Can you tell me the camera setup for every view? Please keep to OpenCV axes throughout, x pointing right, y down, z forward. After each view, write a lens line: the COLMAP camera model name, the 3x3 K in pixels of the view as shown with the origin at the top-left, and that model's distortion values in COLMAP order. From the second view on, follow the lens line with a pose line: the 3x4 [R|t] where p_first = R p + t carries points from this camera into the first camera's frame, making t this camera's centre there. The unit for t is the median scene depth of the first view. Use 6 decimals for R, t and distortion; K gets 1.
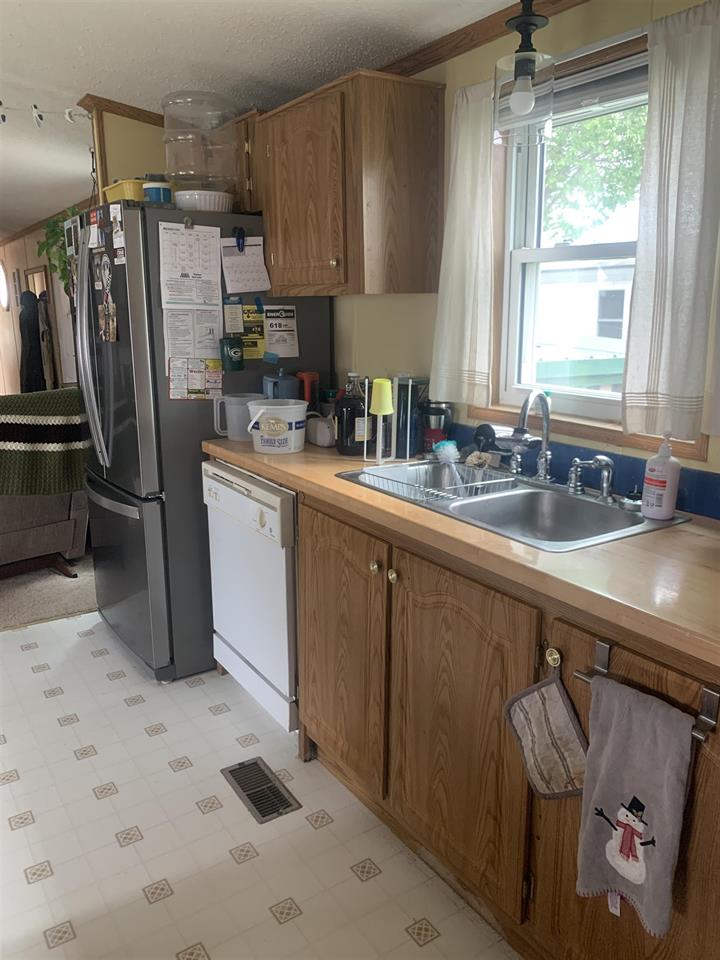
lens RADIAL K [[749.4, 0, 360.0], [0, 749.4, 480.0], [0, 0, 1]] dist [0.004600, -0.007497]
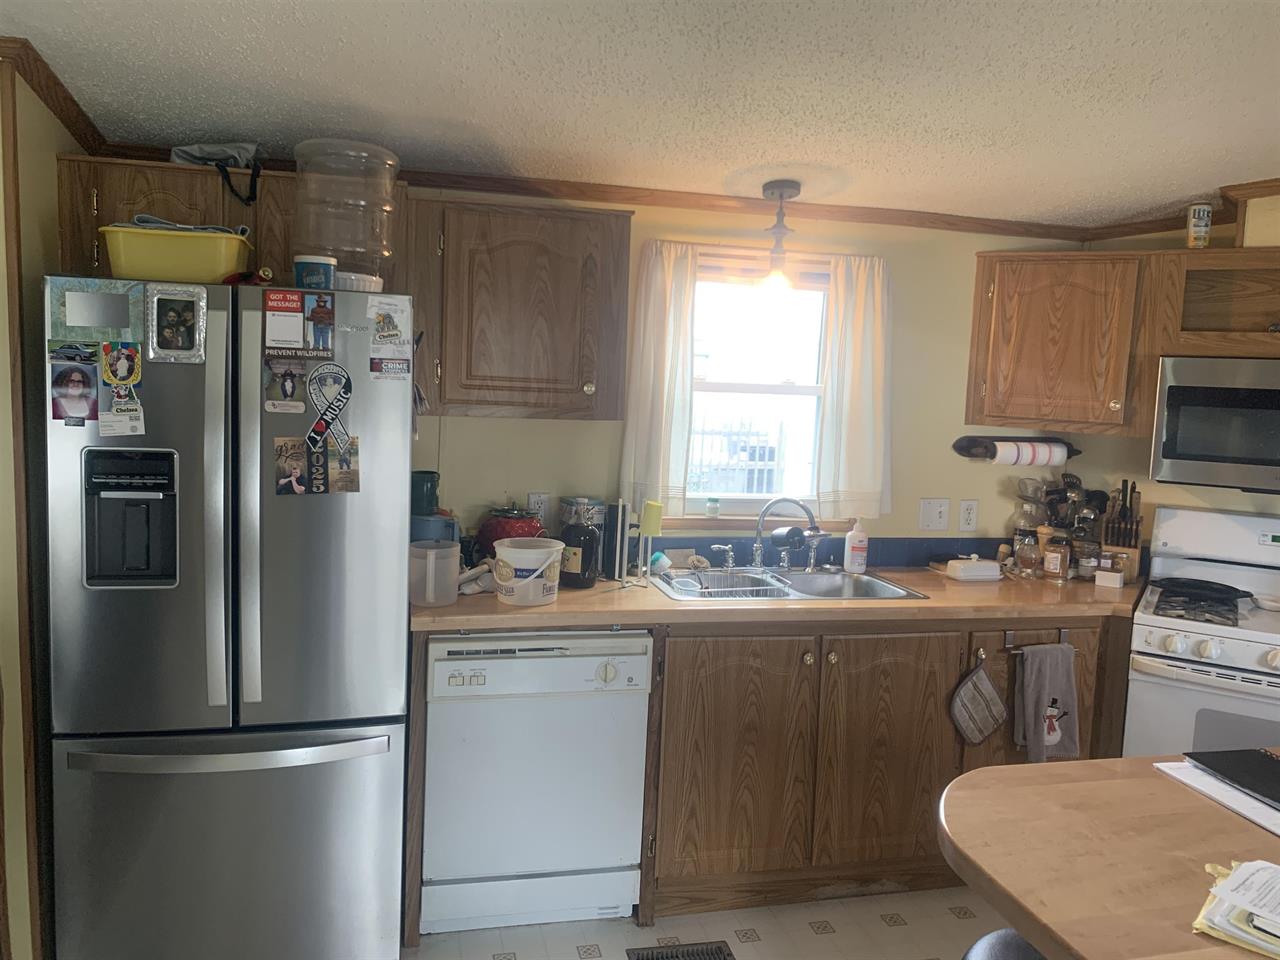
lens RADIAL K [[985.0, 0, 636.4], [0, 985.0, 499.6], [0, 0, 1]] dist [-0.004738, -0.002897]
pose [[0.306776, -0.097376, 0.946787, -1.560491], [0.170255, 0.984322, 0.046071, -0.256297], [-0.936430, 0.147062, 0.318545, 0.758410]]
